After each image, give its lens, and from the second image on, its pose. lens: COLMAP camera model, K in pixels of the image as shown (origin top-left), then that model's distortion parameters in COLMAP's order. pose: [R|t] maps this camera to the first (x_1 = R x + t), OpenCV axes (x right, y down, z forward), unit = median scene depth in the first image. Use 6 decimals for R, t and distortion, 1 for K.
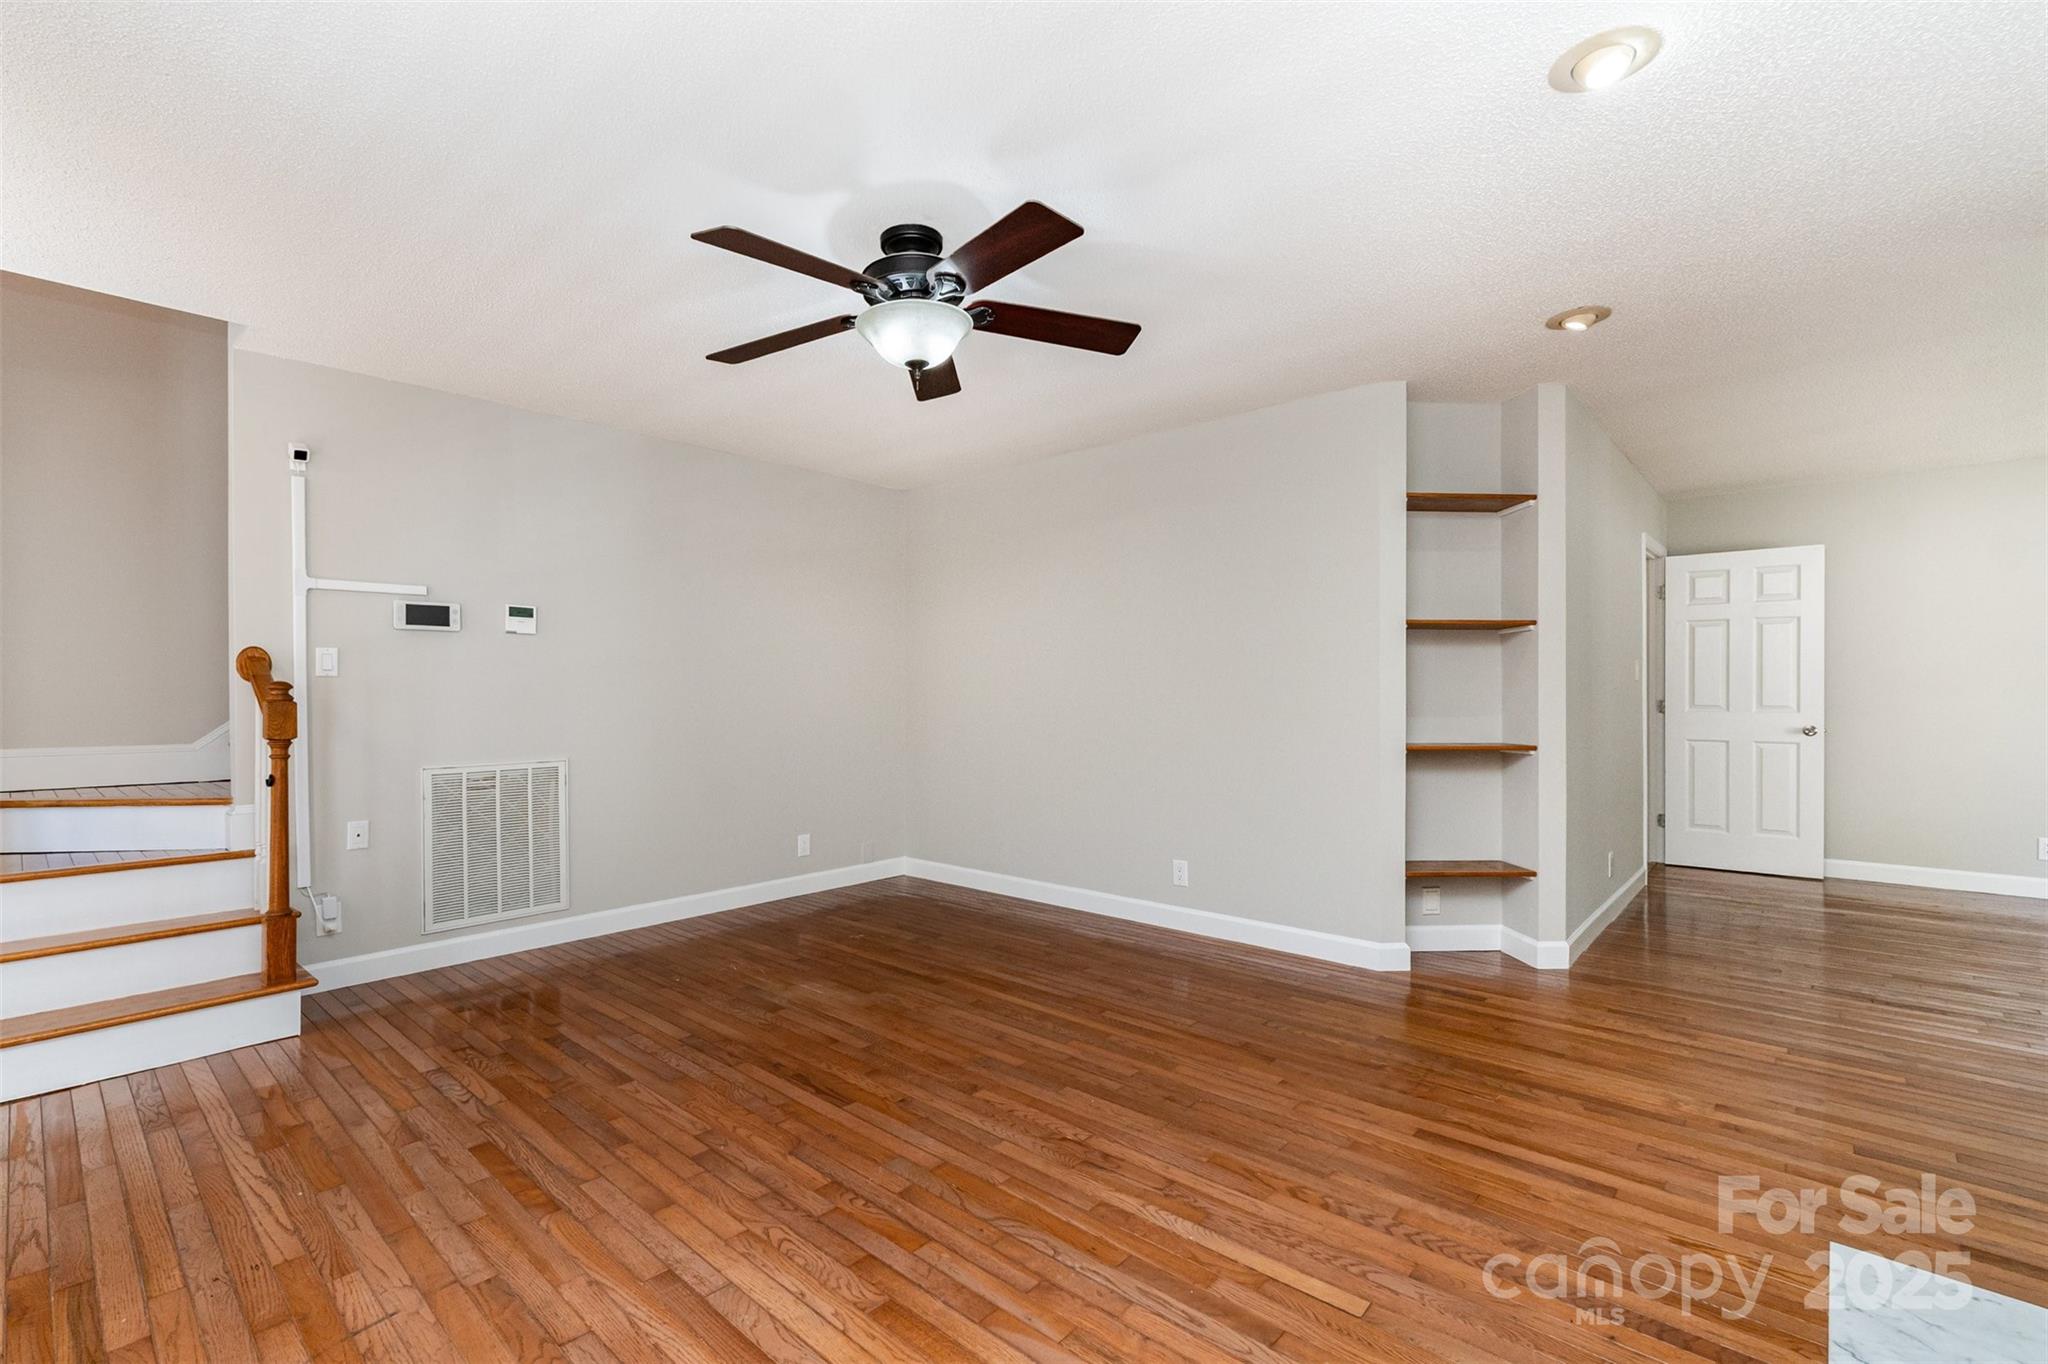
lens RADIAL K [[968.6, 0, 1126.6], [0, 968.6, 678.1], [0, 0, 1]] dist [-0.000839, -0.000336]
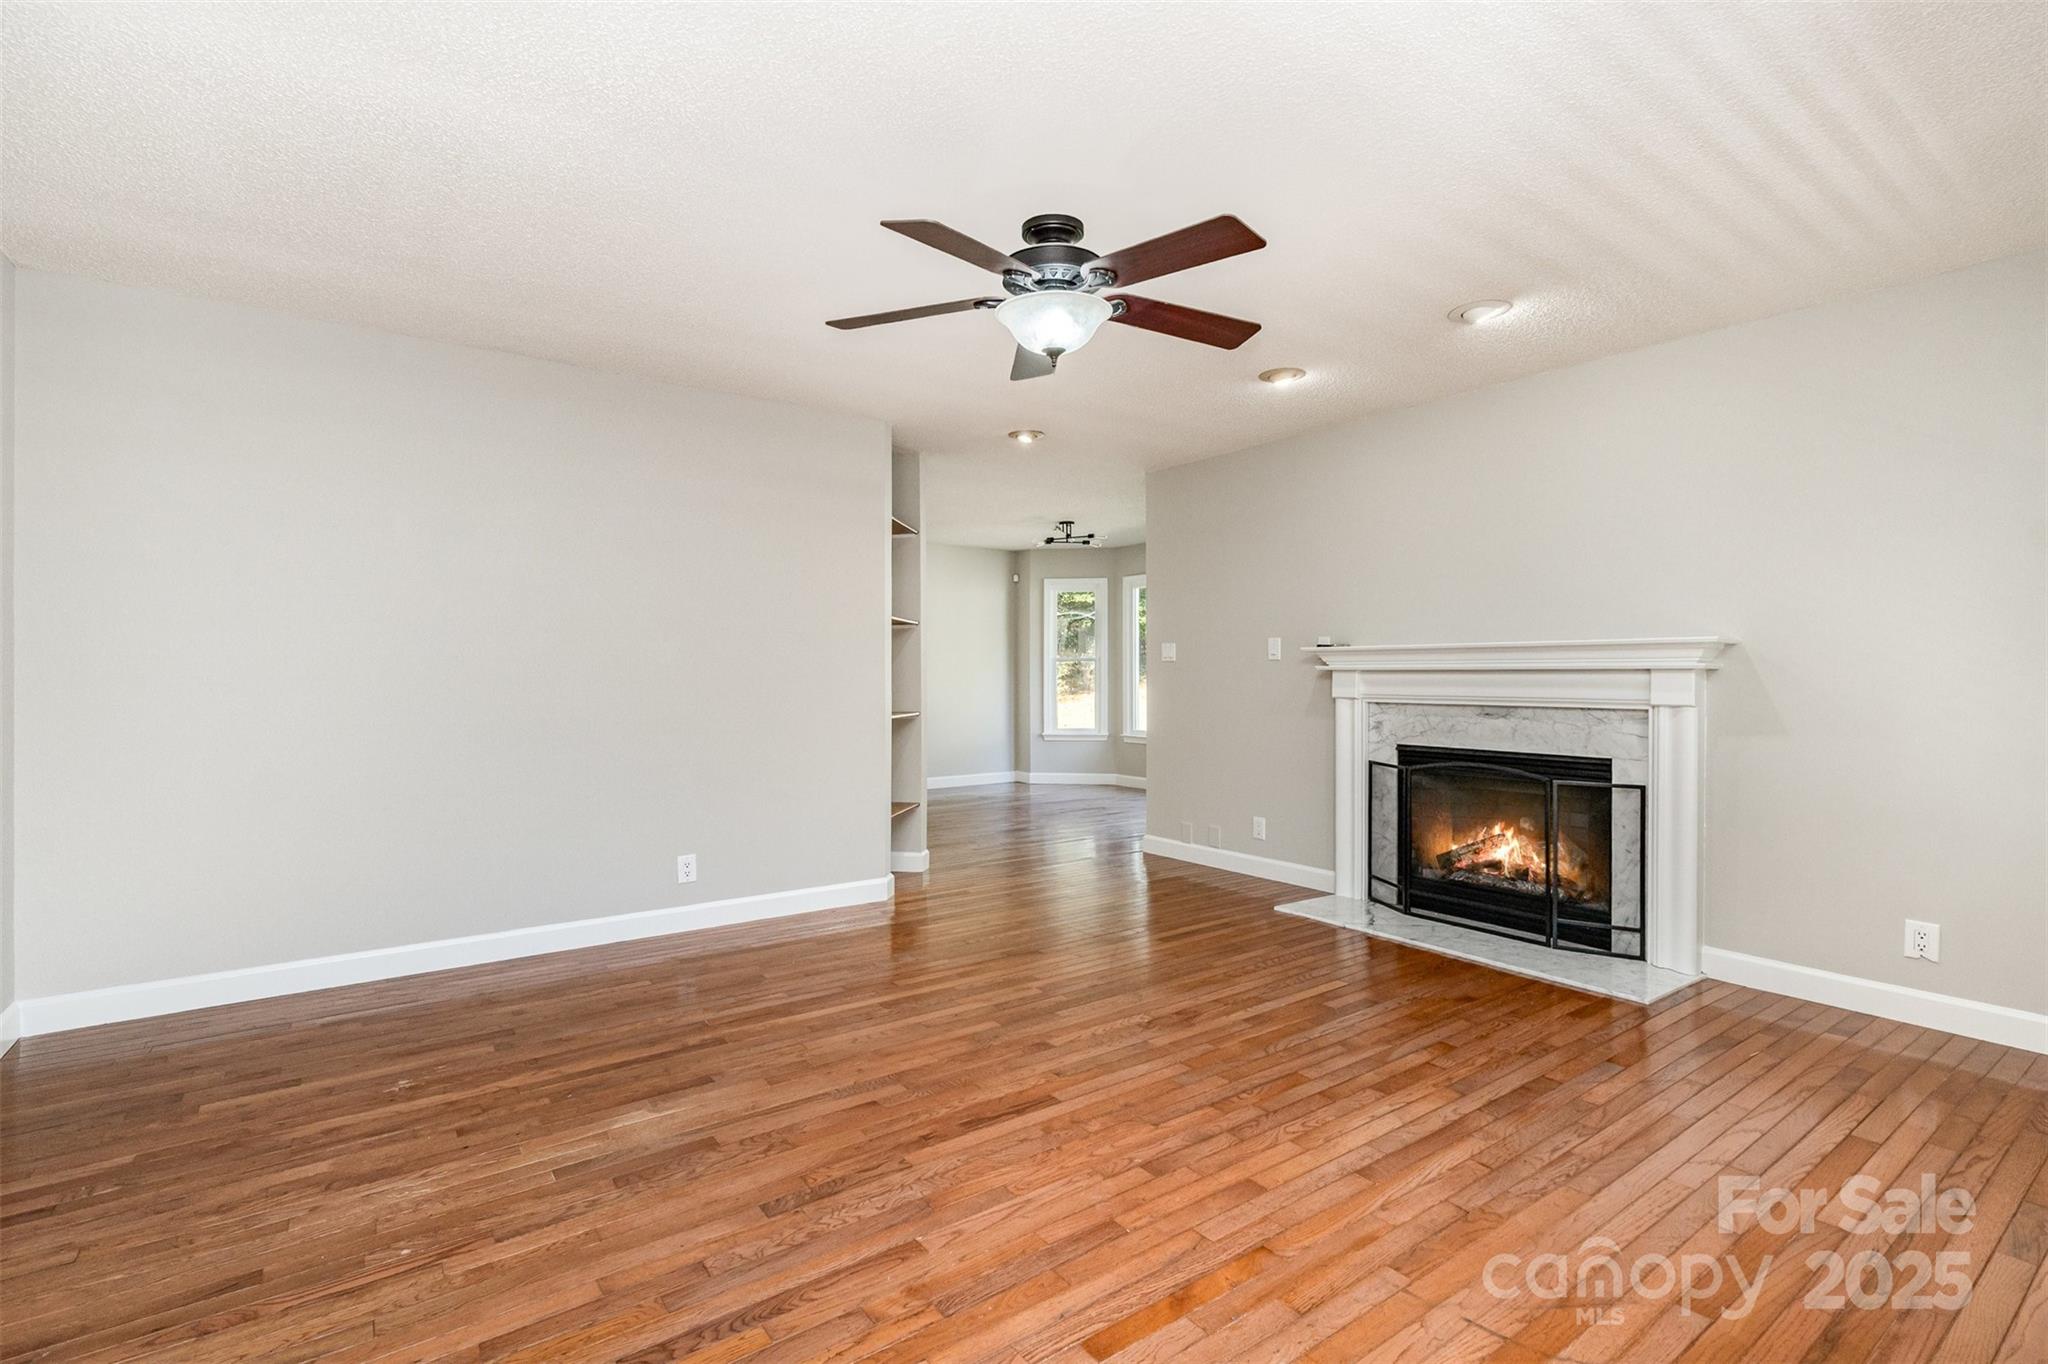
lens RADIAL K [[872.7, 0, 1015.9], [0, 872.7, 682.0], [0, 0, 1]] dist [0.001653, 0.000203]
pose [[0.258525, -0.008093, 0.965971, -1.116207], [-0.014570, 0.999818, 0.012276, 0.008839], [-0.965895, -0.017248, 0.258360, 0.794825]]
